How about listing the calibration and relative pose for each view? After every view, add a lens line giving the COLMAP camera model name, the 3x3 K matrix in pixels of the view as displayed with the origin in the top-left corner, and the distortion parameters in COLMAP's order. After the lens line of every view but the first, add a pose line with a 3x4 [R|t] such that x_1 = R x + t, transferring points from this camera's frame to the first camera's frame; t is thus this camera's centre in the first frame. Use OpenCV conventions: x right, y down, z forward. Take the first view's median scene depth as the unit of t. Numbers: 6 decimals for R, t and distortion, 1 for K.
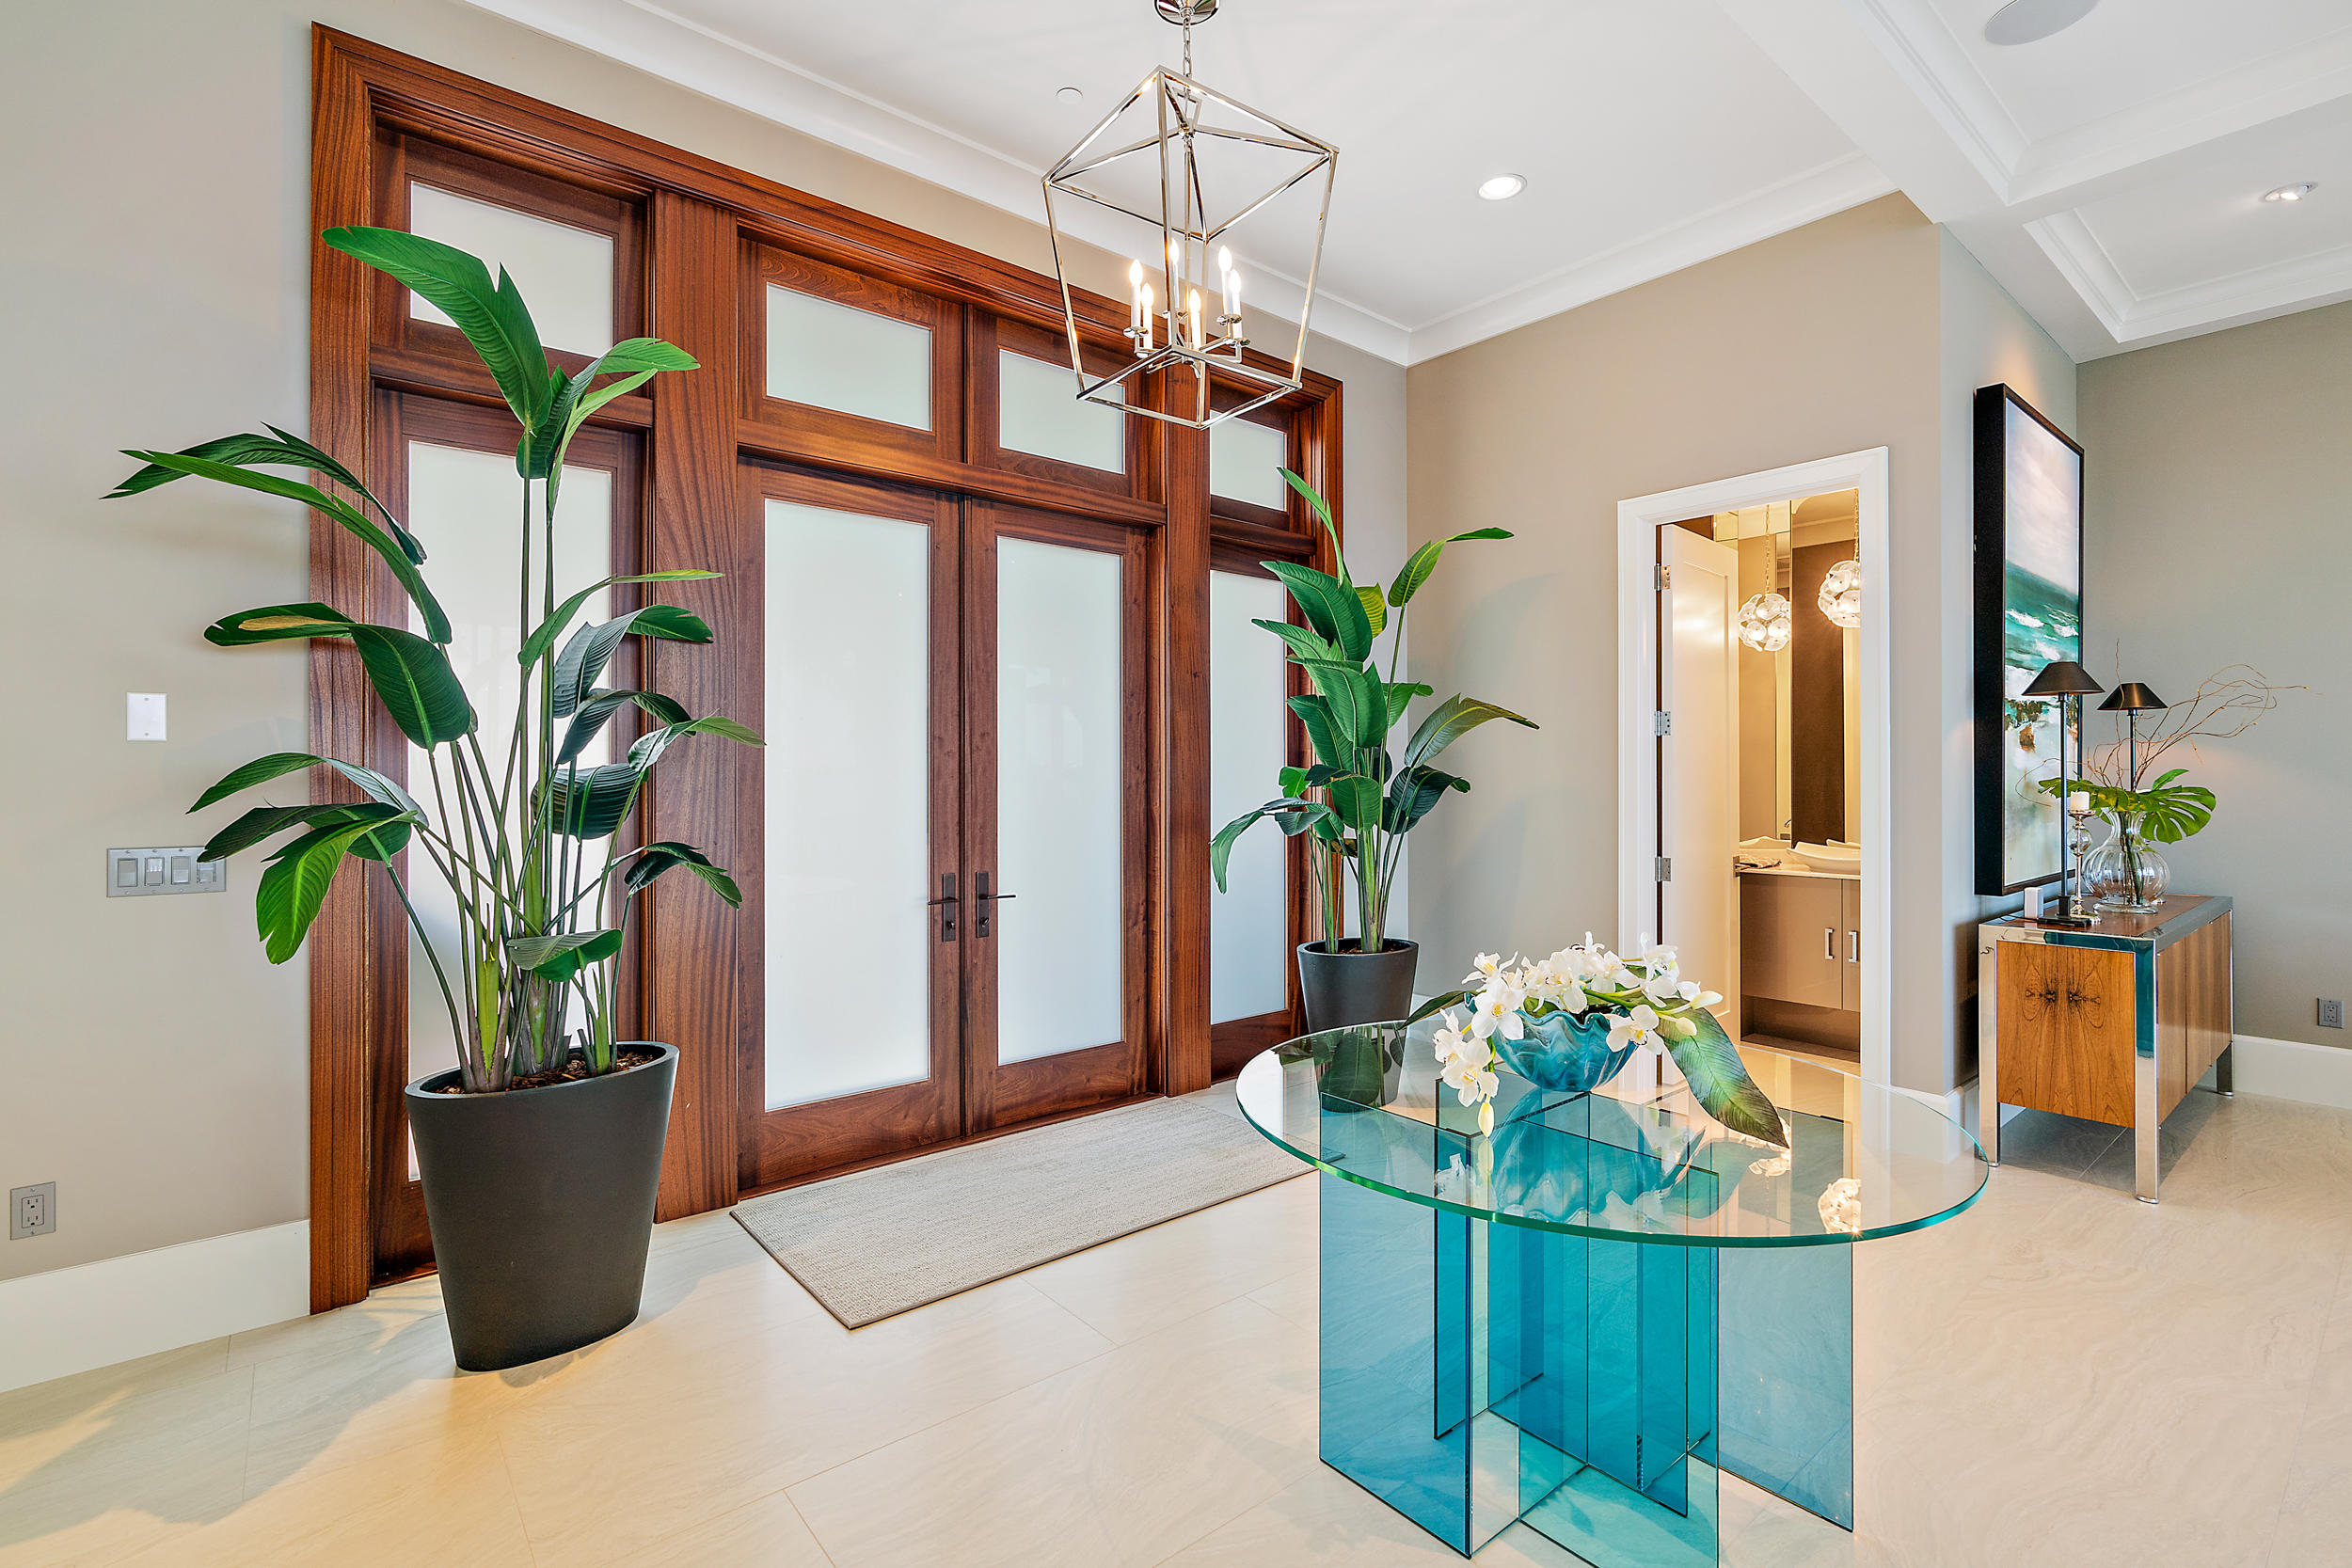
lens RADIAL K [[1067.7, 0, 1123.3], [0, 1067.7, 769.8], [0, 0, 1]] dist [-0.014302, 0.004911]
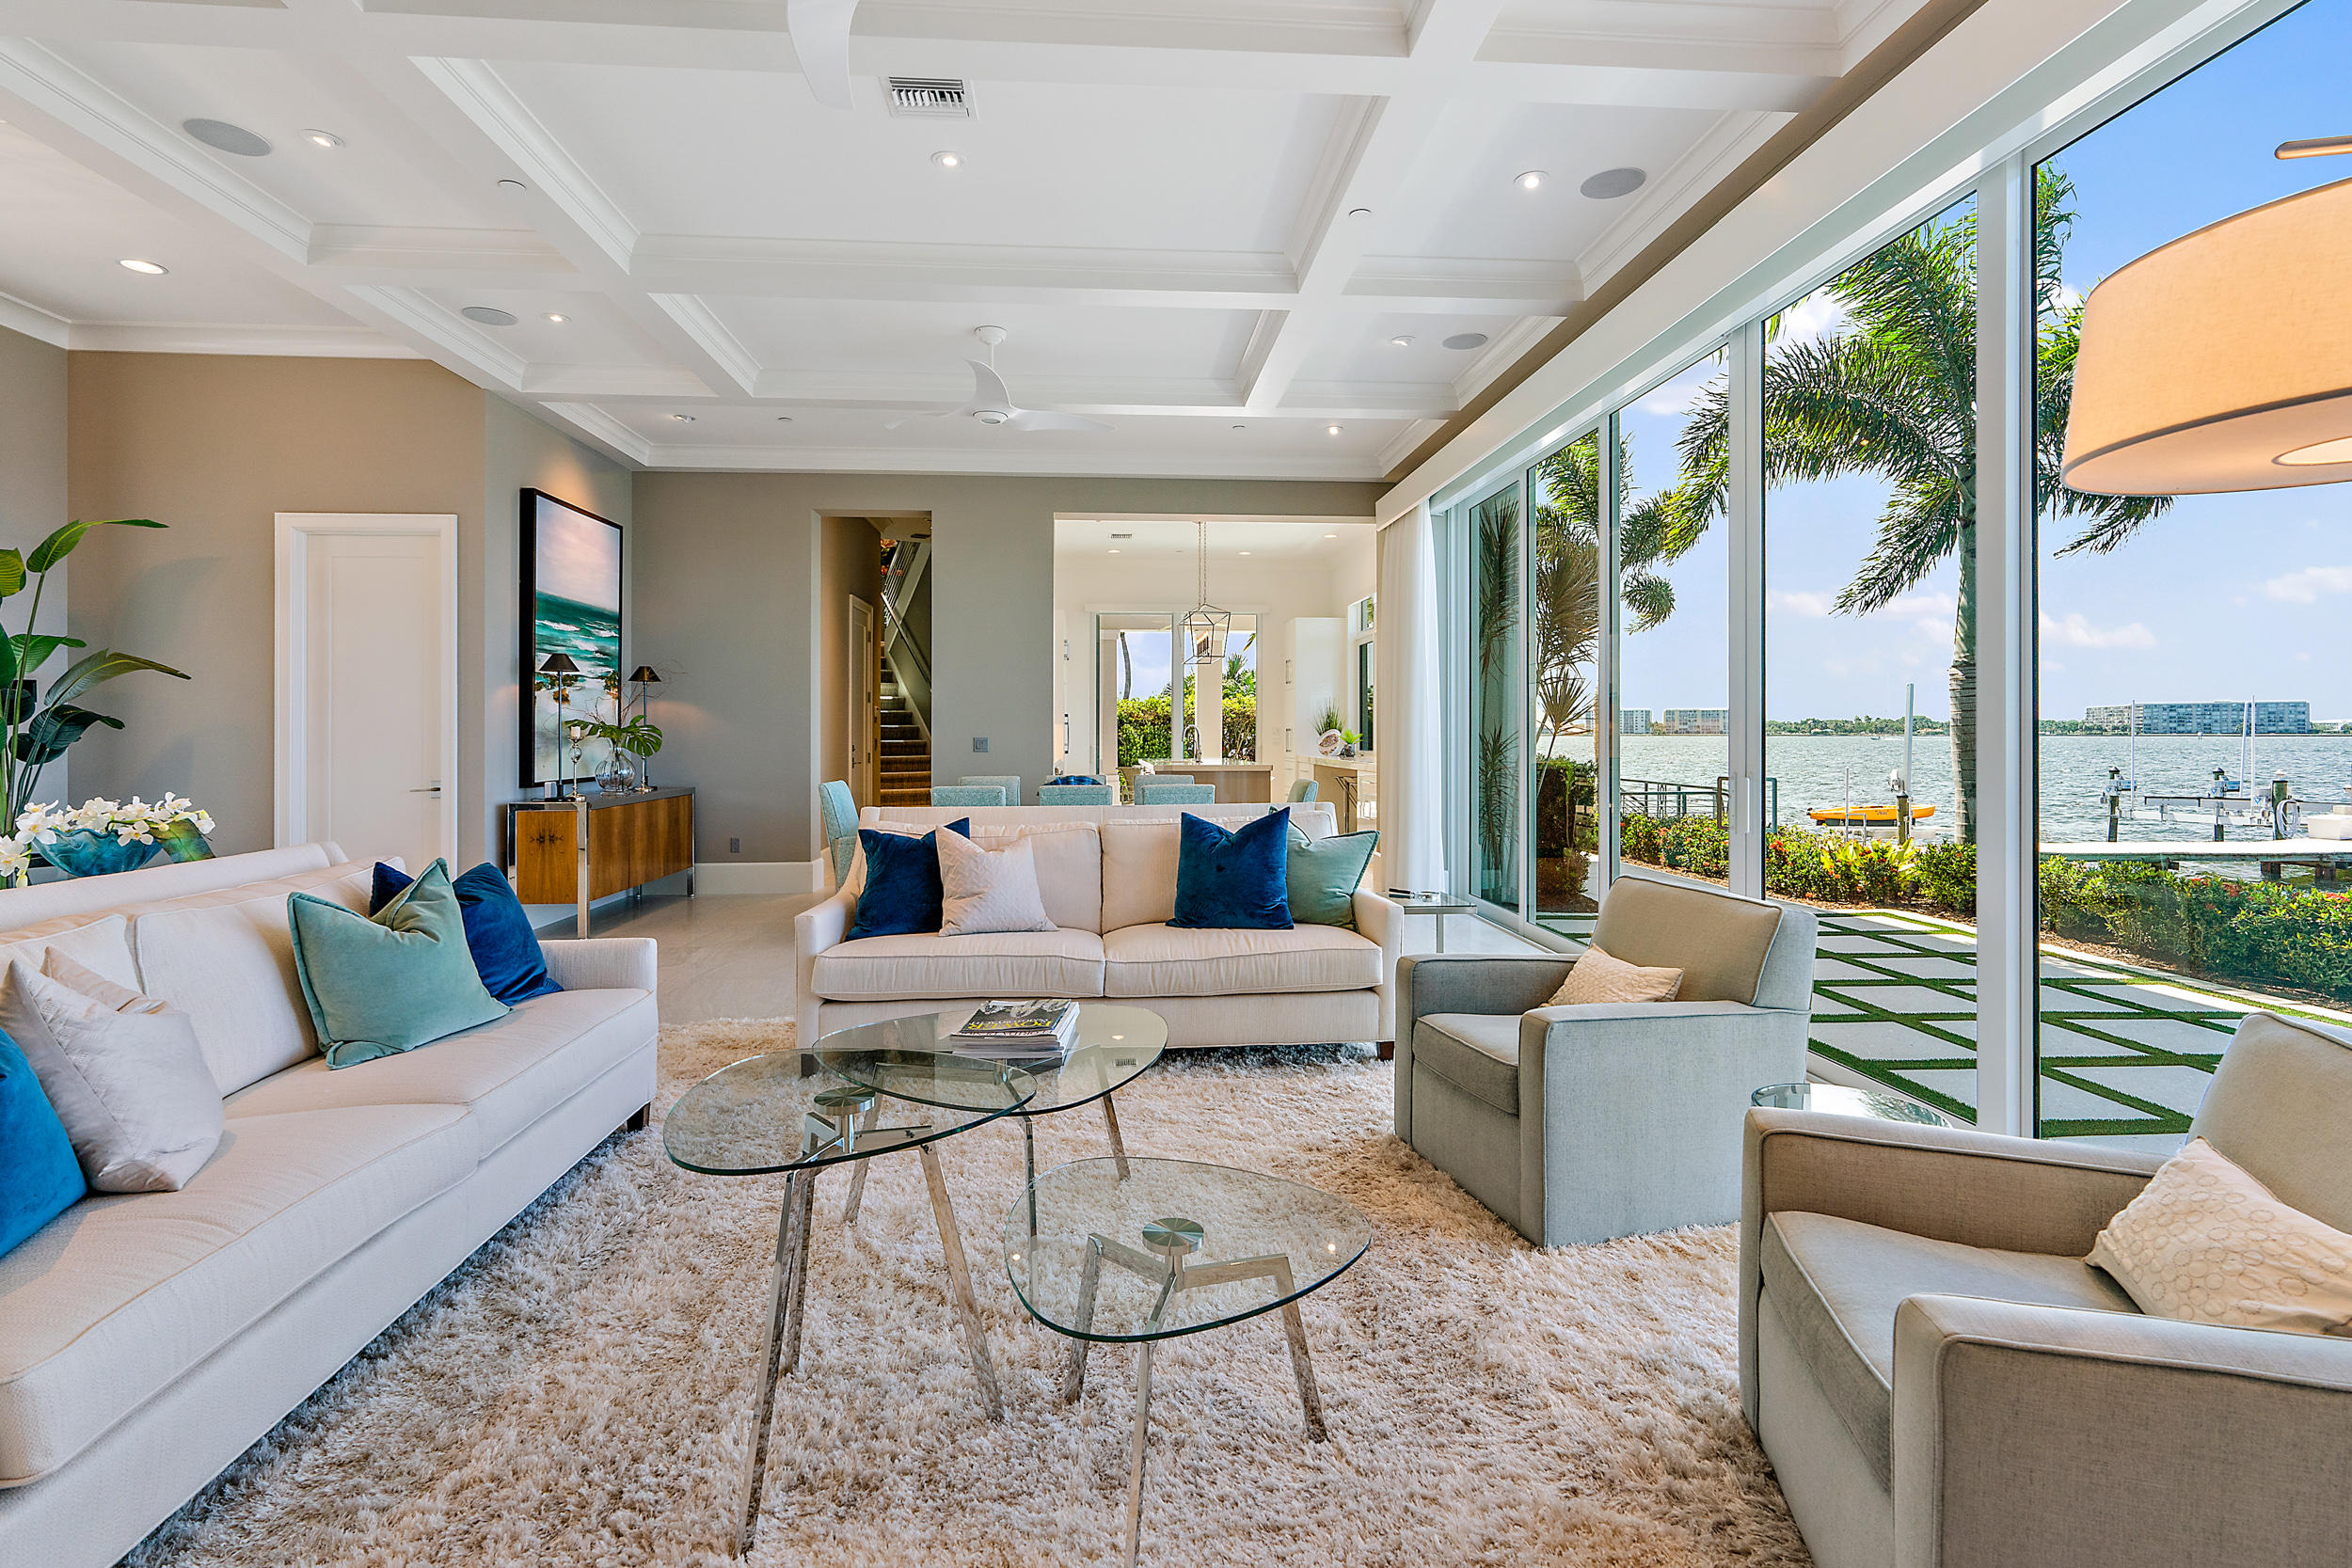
lens RADIAL K [[1067.7, 0, 1172.7], [0, 1067.7, 739.5], [0, 0, 1]] dist [-0.014302, 0.004911]
pose [[0.544548, -0.007176, 0.838699, -0.046212], [-0.004360, 0.999926, 0.011386, 0.015660], [-0.838718, -0.009857, 0.544476, -0.758638]]
